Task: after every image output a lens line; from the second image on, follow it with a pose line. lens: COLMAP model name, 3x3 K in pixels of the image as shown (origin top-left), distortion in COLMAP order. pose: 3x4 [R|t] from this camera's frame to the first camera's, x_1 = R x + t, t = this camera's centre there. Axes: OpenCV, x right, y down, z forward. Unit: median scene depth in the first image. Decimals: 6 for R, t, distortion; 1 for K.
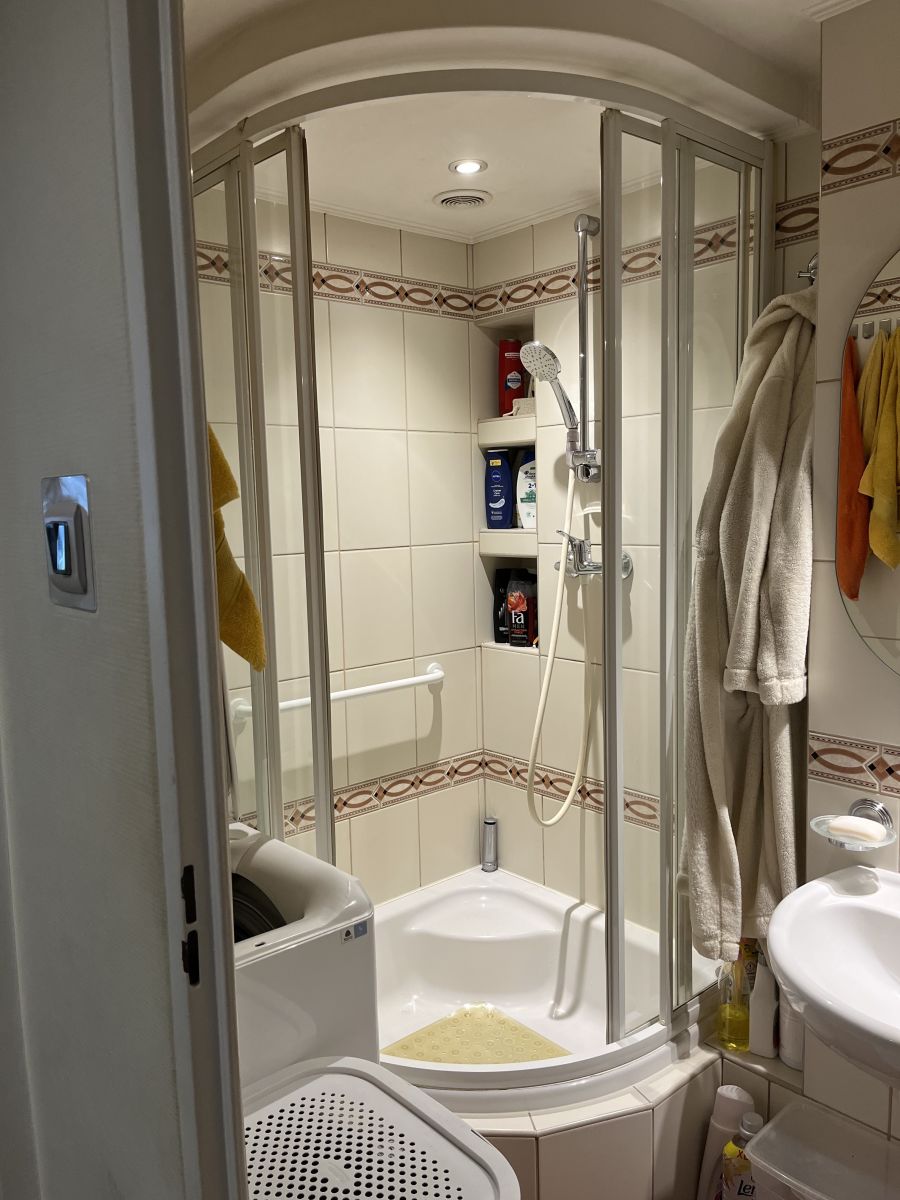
lens RADIAL K [[905.9, 0, 451.7], [0, 905.9, 601.8], [0, 0, 1]] dist [0.062477, -0.073274]
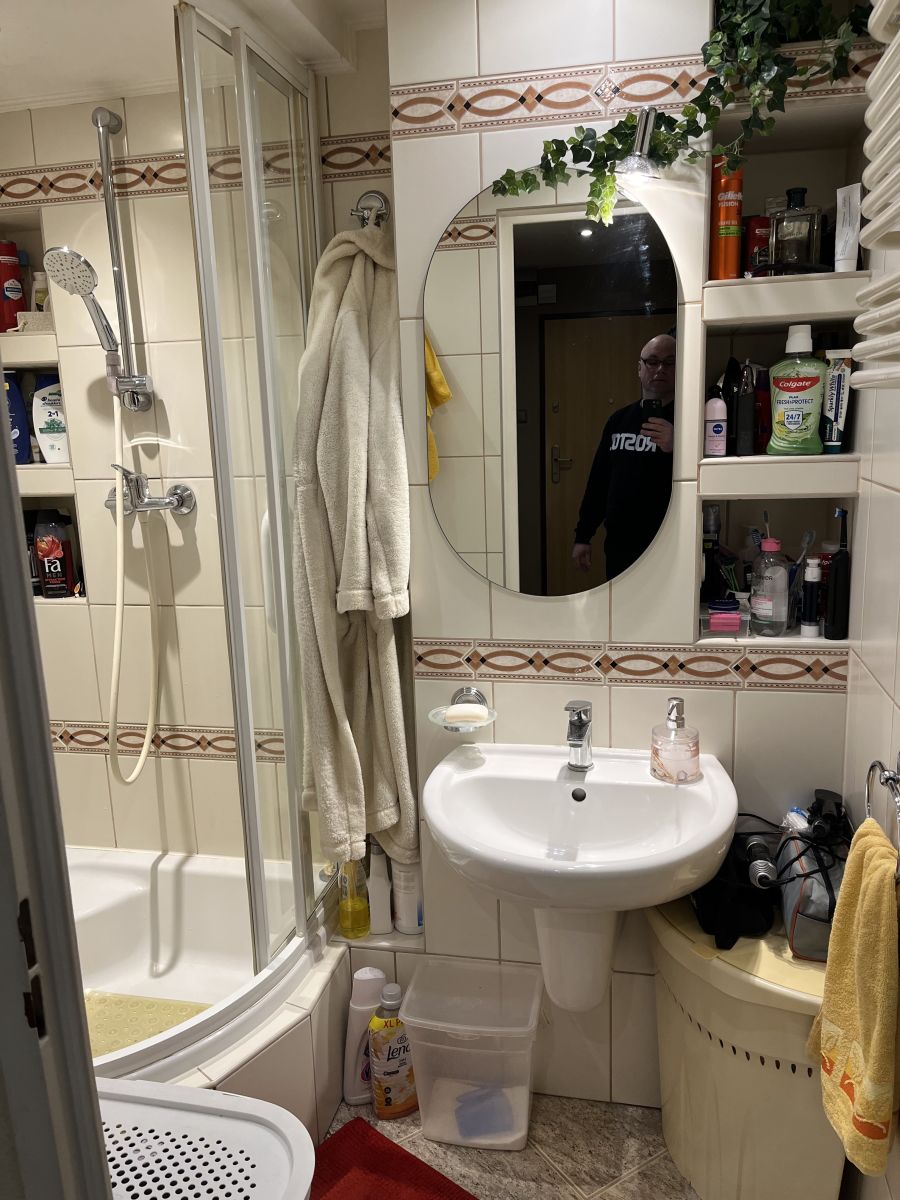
lens RADIAL K [[905.9, 0, 461.9], [0, 905.9, 599.1], [0, 0, 1]] dist [0.062477, -0.073274]
pose [[0.806351, -0.119277, 0.579285, -0.176023], [0.077198, 0.992300, 0.096860, -0.007704], [-0.586377, -0.033383, 0.809350, 0.059873]]
